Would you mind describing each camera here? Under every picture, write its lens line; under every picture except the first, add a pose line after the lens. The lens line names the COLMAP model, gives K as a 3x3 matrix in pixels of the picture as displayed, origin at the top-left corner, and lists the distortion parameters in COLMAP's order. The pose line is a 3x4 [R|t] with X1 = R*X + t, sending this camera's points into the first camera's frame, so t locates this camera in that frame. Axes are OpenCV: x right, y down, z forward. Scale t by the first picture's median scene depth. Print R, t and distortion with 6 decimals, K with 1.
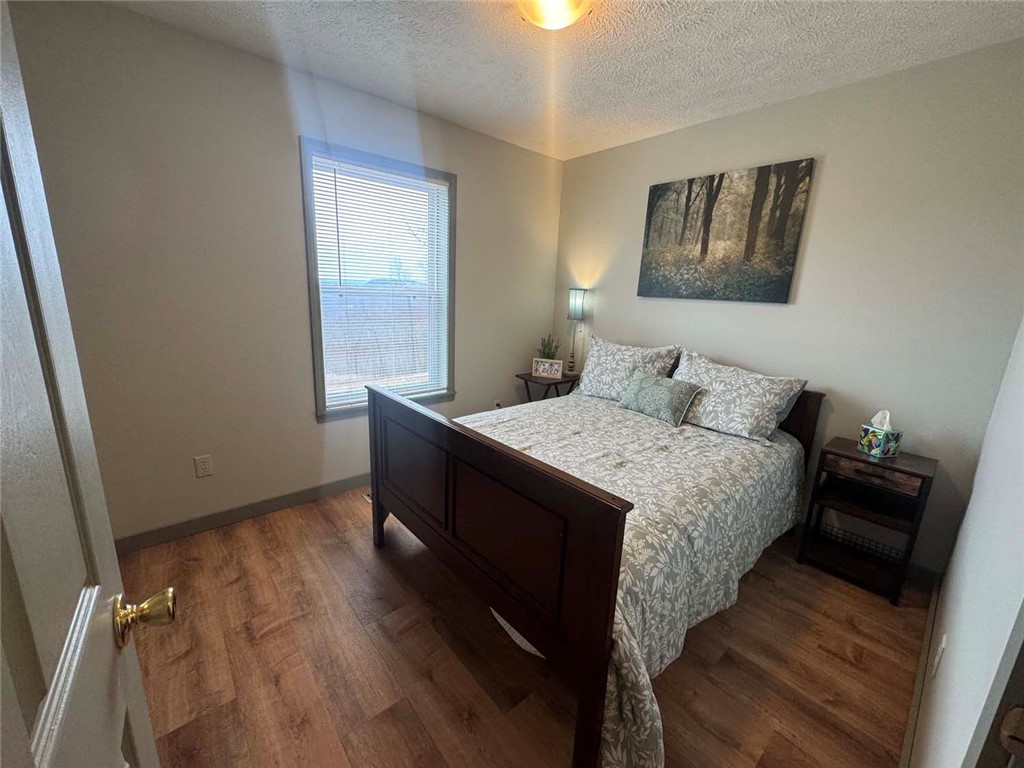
lens RADIAL K [[407.6, 0, 515.4], [0, 407.6, 382.4], [0, 0, 1]] dist [-0.002312, 0.000234]
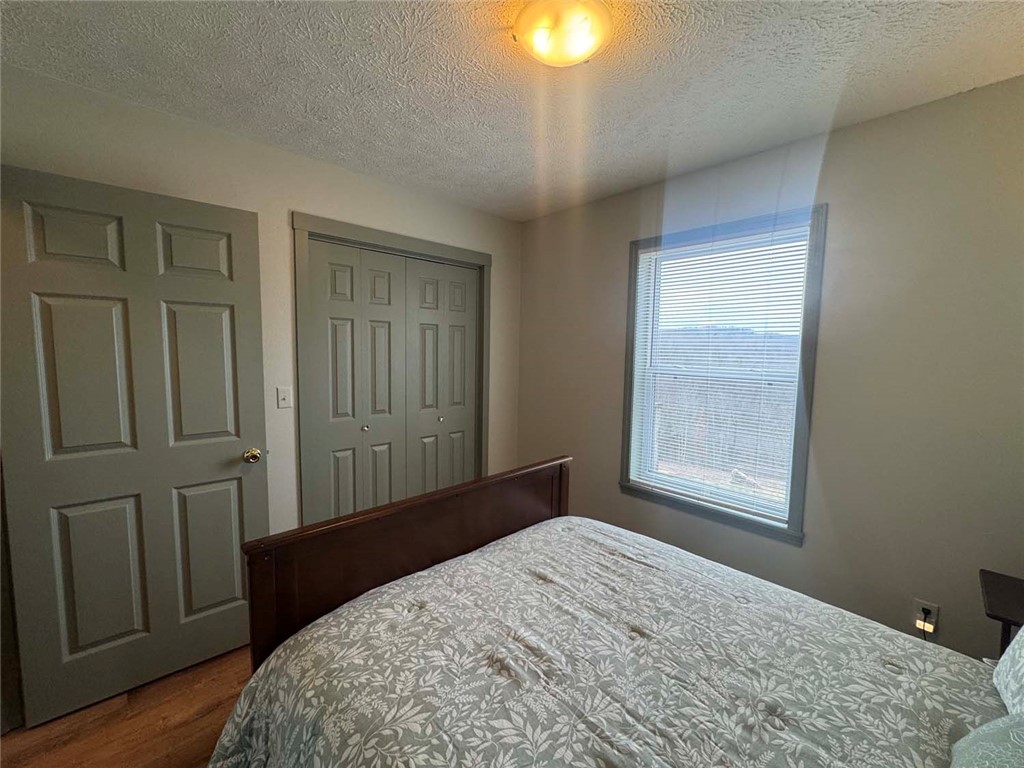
lens RADIAL K [[407.6, 0, 510.0], [0, 407.6, 384.5], [0, 0, 1]] dist [-0.002312, 0.000234]
pose [[0.036605, 0.051090, -0.998023, 0.564720], [-0.238028, 0.970395, 0.040945, -0.150064], [0.970568, 0.236059, 0.047682, 0.611146]]
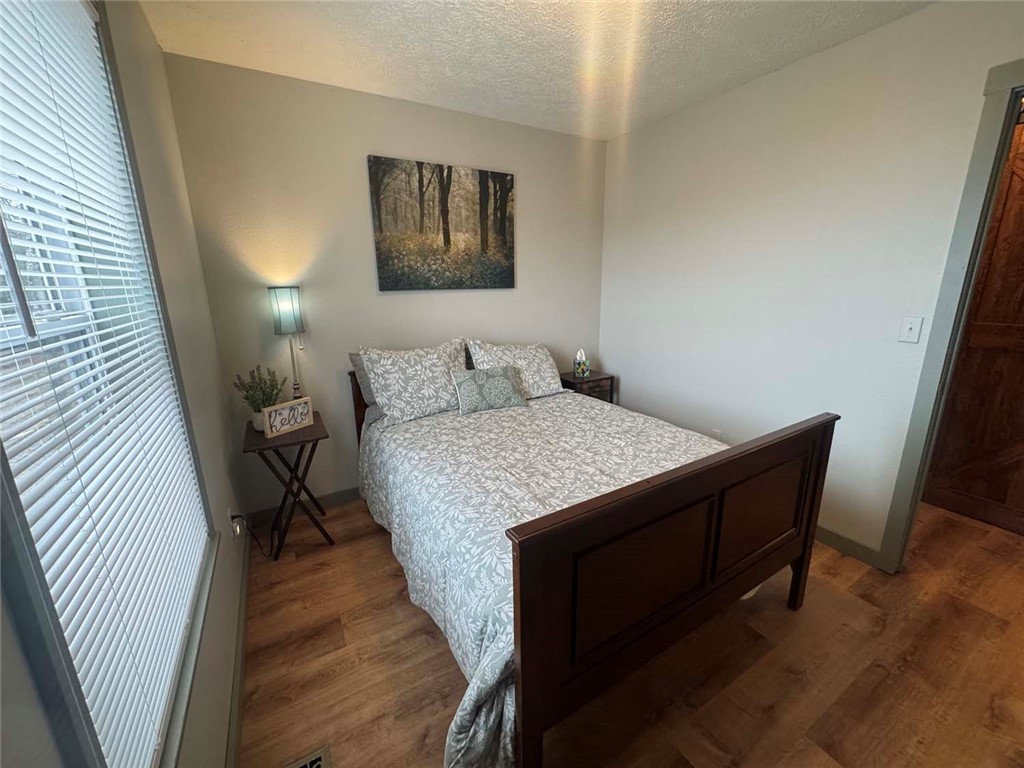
lens RADIAL K [[407.6, 0, 509.7], [0, 407.6, 382.1], [0, 0, 1]] dist [-0.002312, 0.000234]
pose [[0.191430, -0.278695, 0.941108, -0.581835], [0.239528, 0.943115, 0.230567, -0.200077], [-0.951830, 0.181284, 0.247296, 0.701793]]
